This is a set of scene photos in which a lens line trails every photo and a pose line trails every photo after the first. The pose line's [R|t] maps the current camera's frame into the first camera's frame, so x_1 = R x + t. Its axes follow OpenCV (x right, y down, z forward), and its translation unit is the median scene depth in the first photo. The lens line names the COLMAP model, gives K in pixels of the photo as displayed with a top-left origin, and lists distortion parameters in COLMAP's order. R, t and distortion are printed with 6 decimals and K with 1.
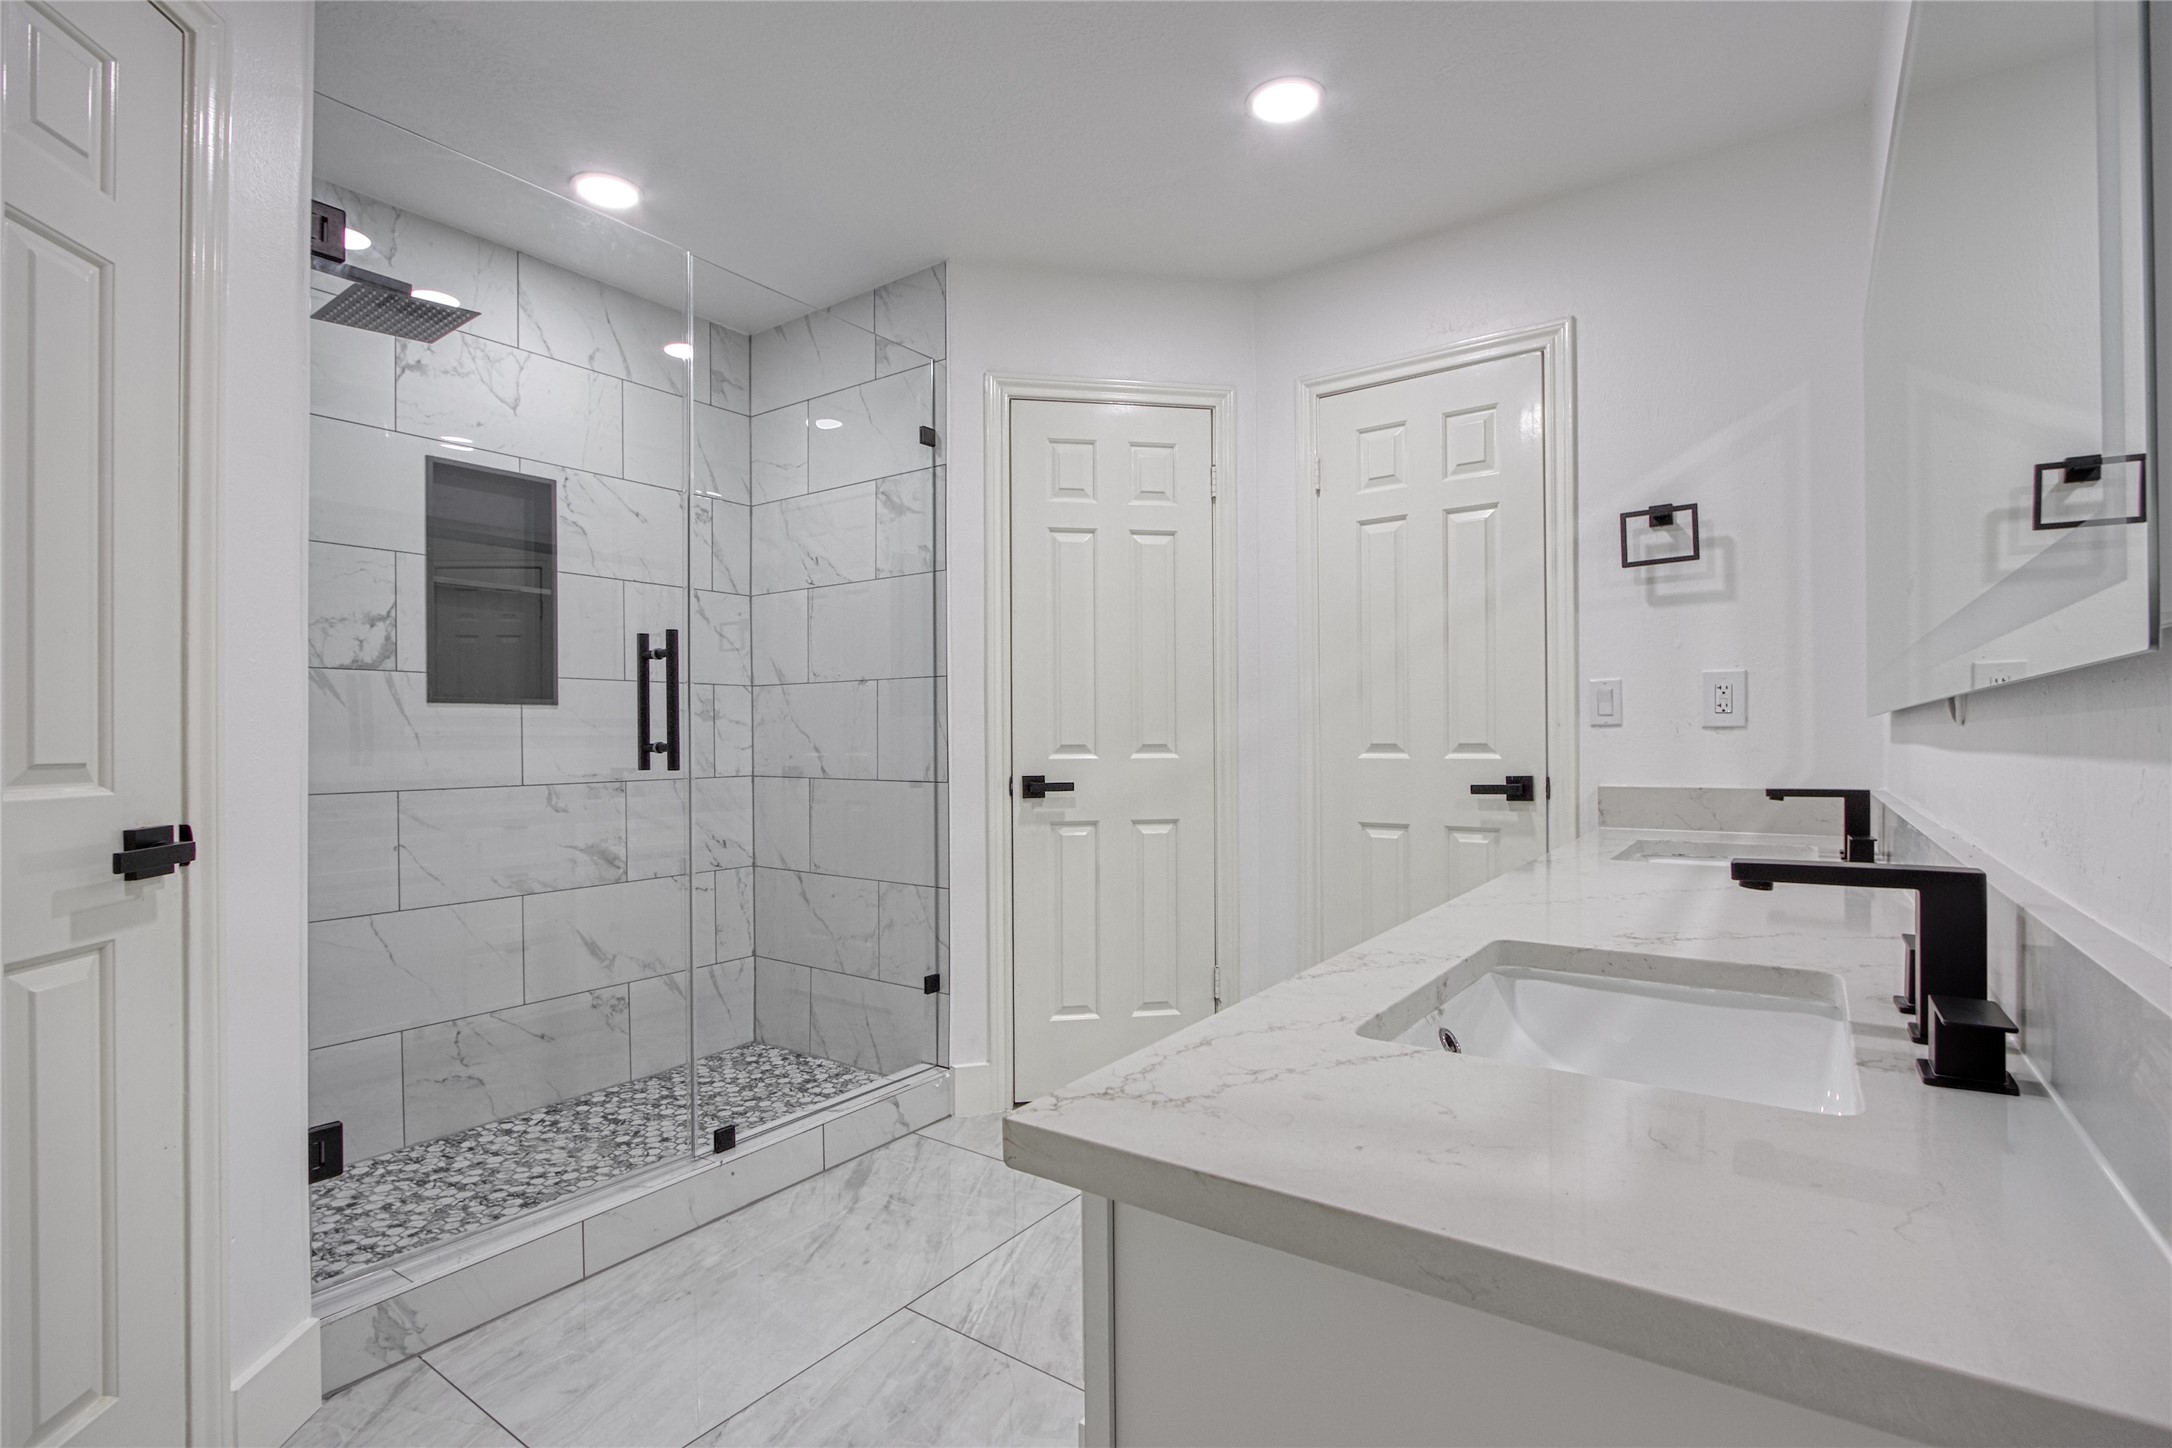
lens RADIAL K [[1009.3, 0, 1079.8], [0, 1009.3, 730.3], [0, 0, 1]] dist [-0.018015, 0.006465]
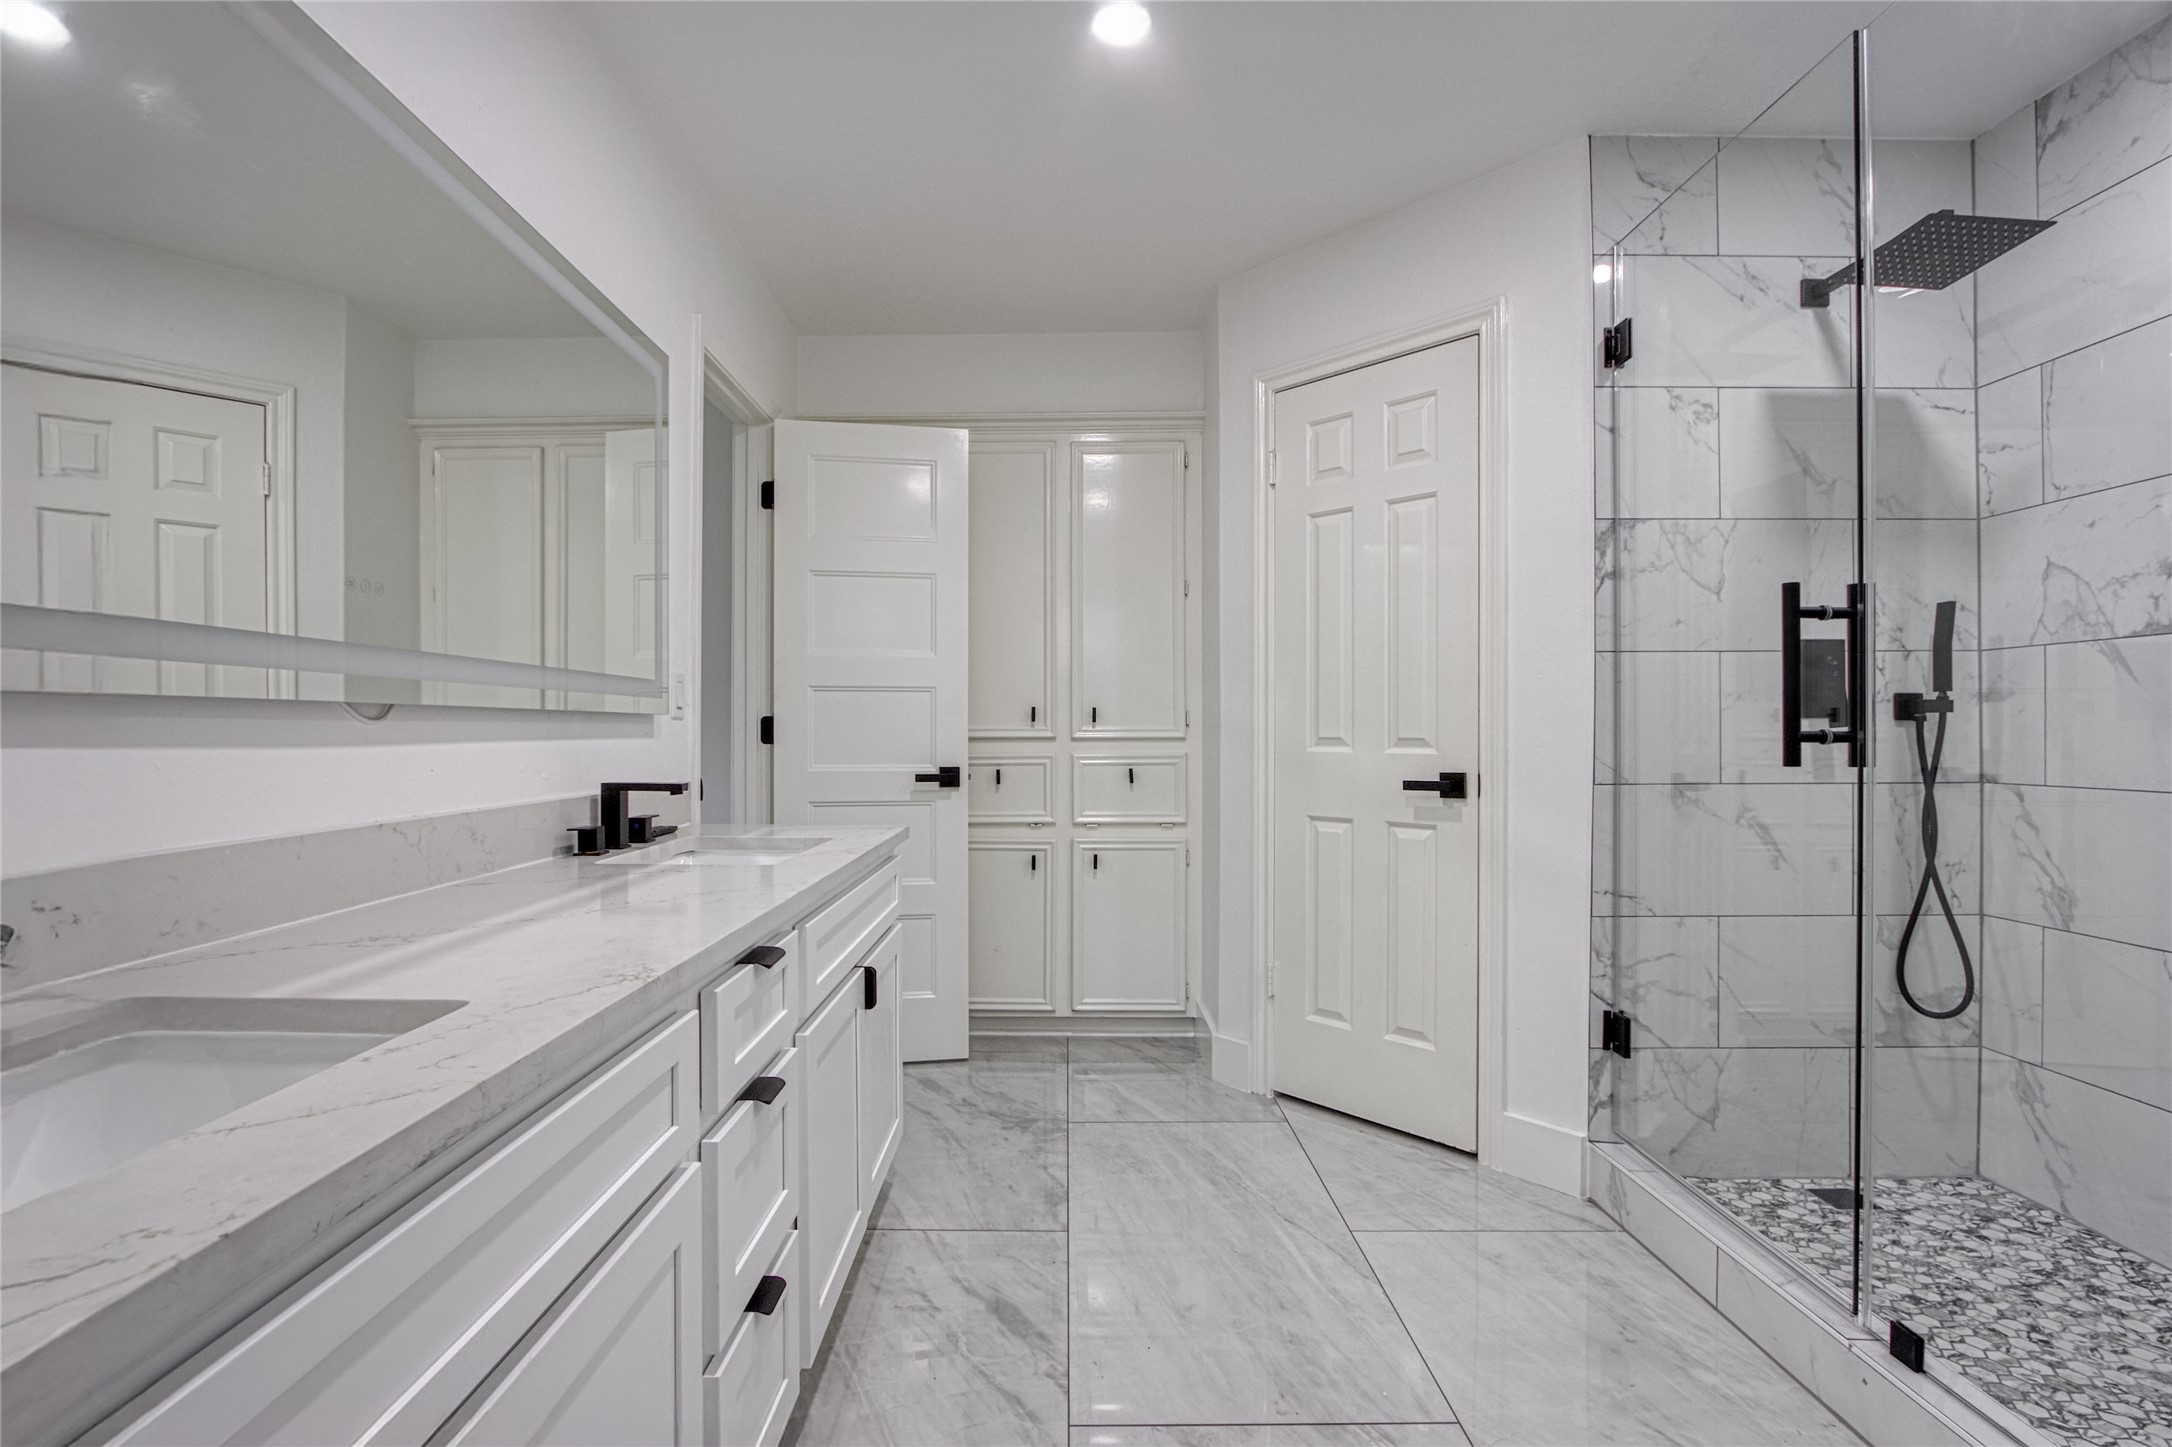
lens RADIAL K [[1009.3, 0, 1079.8], [0, 1009.3, 729.8], [0, 0, 1]] dist [-0.018015, 0.006465]
pose [[-0.811080, 0.004603, -0.584917, 0.448711], [0.010009, 0.999932, -0.006010, 0.010529], [0.584849, -0.010729, -0.811071, 1.216901]]
